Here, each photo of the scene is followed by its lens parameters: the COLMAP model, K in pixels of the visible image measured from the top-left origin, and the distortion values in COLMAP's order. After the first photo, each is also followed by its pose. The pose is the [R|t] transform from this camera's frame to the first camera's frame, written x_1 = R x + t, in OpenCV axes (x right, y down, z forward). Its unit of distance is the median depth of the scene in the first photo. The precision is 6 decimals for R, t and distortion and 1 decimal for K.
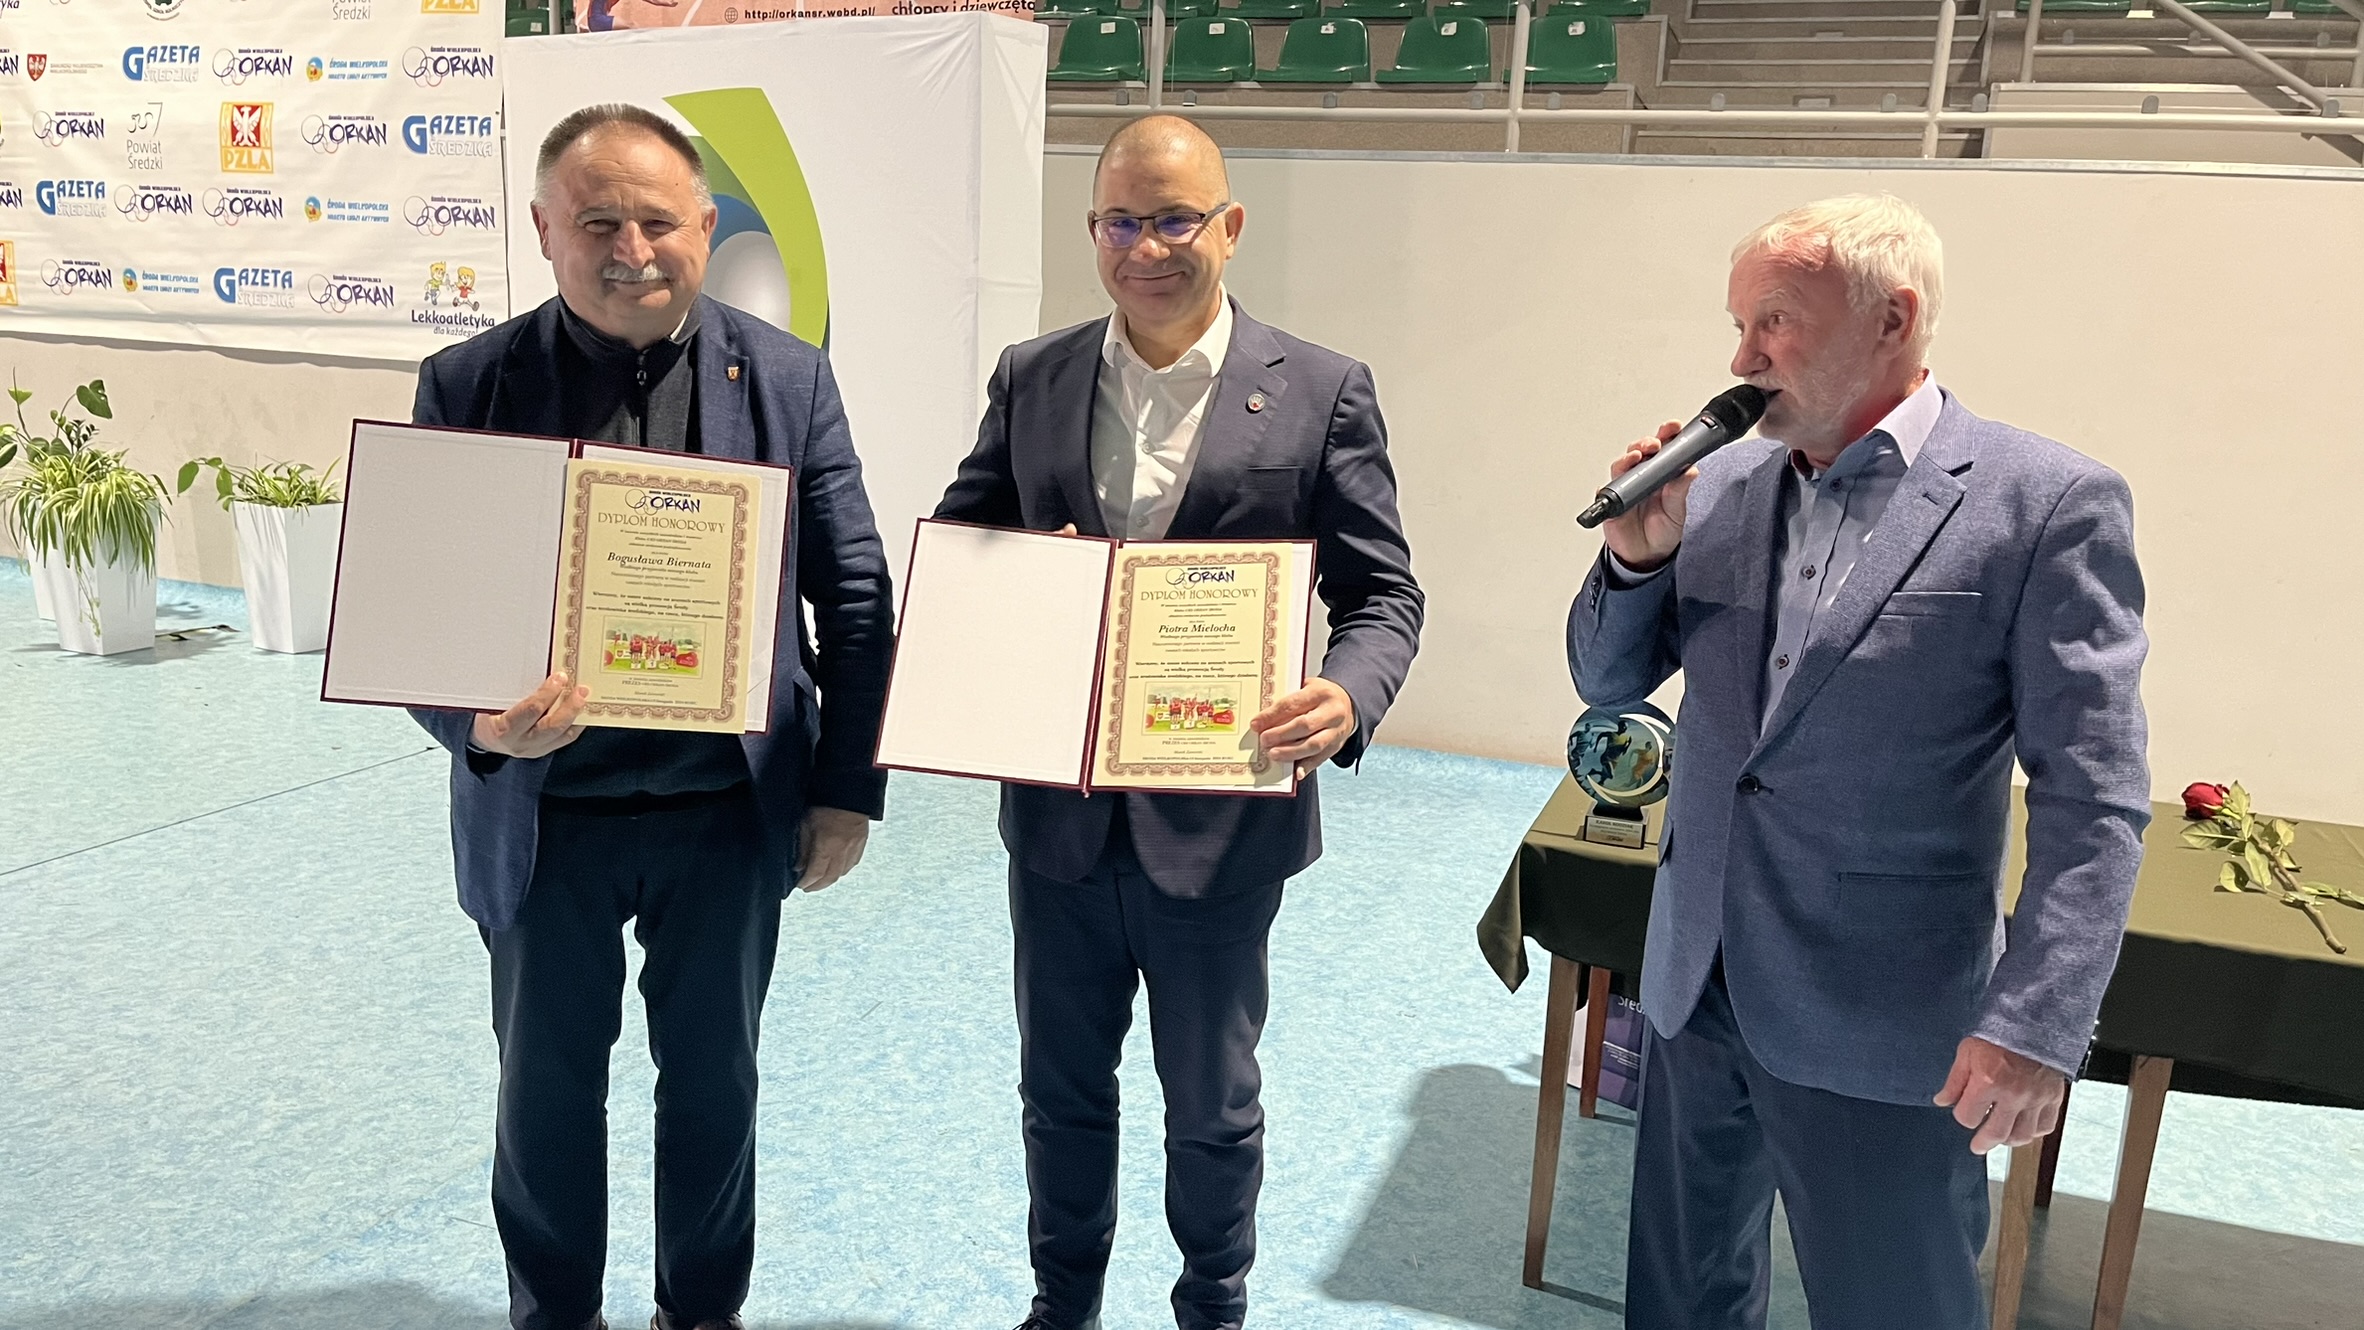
lens RADIAL K [[1783.5, 0, 1200.0], [0, 1783.5, 679.6], [0, 0, 1]] dist [0.071816, -0.092752]
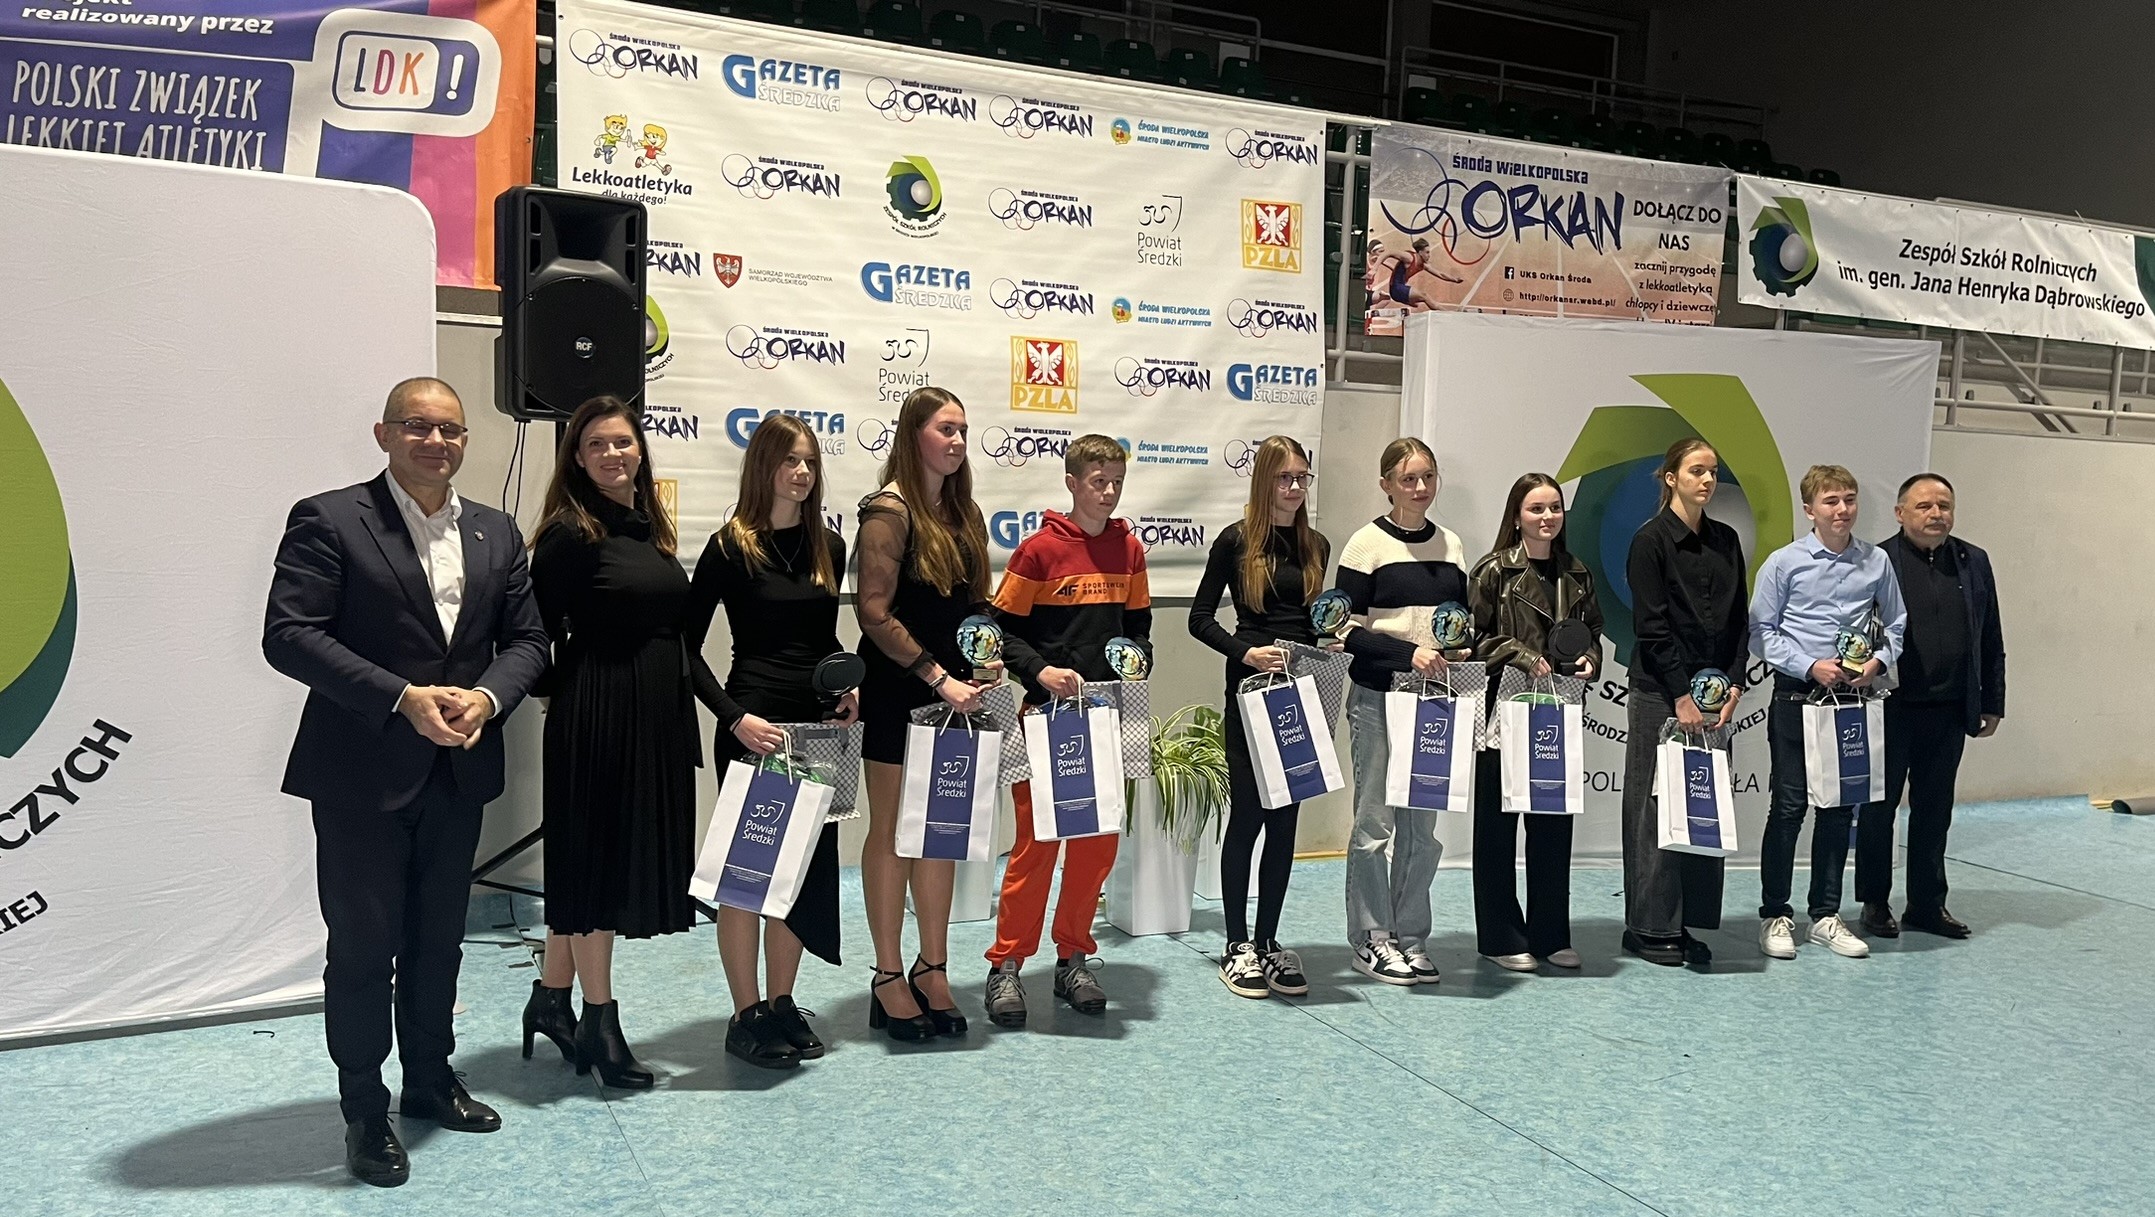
lens RADIAL K [[1729.1, 0, 1160.1], [0, 1729.1, 669.3], [0, 0, 1]] dist [0.060523, -0.072174]
pose [[0.691743, -0.101661, 0.714953, -1.186410], [0.135774, 0.990694, 0.009504, -0.153626], [-0.709266, 0.090498, 0.699108, 0.352775]]
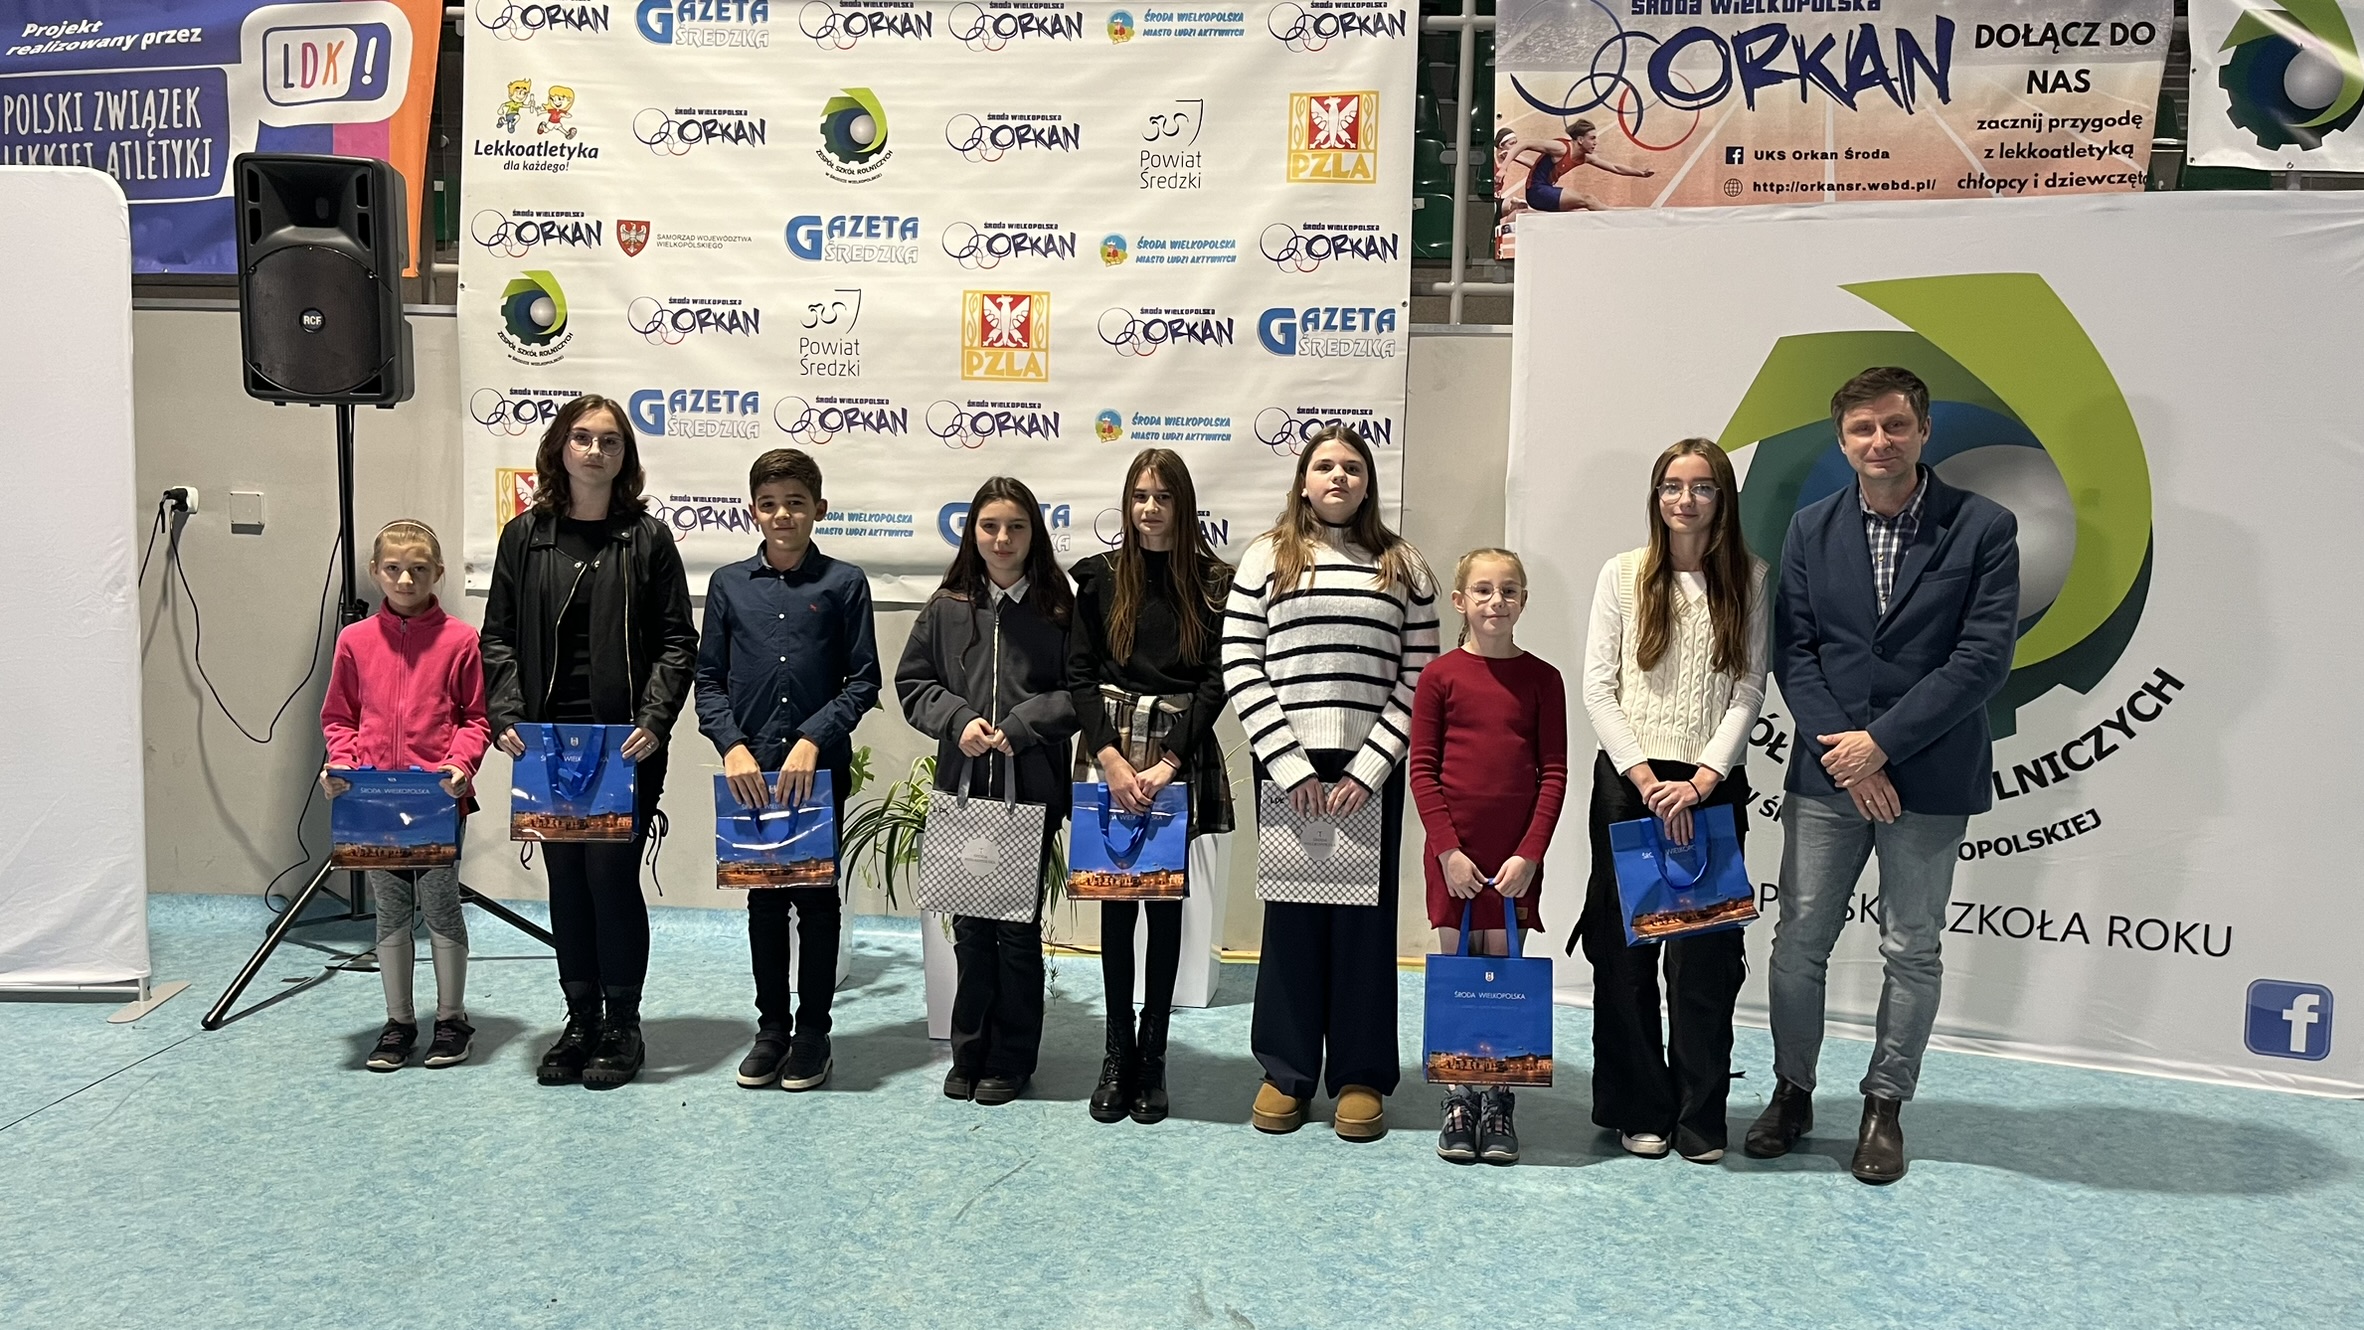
lens RADIAL K [[1783.5, 0, 1203.7], [0, 1783.5, 679.3], [0, 0, 1]] dist [0.071816, -0.092752]
pose [[0.961045, -0.057989, 0.270242, -0.683968], [0.080145, 0.994203, -0.071676, -0.095765], [-0.264519, 0.090542, 0.960121, 0.266860]]
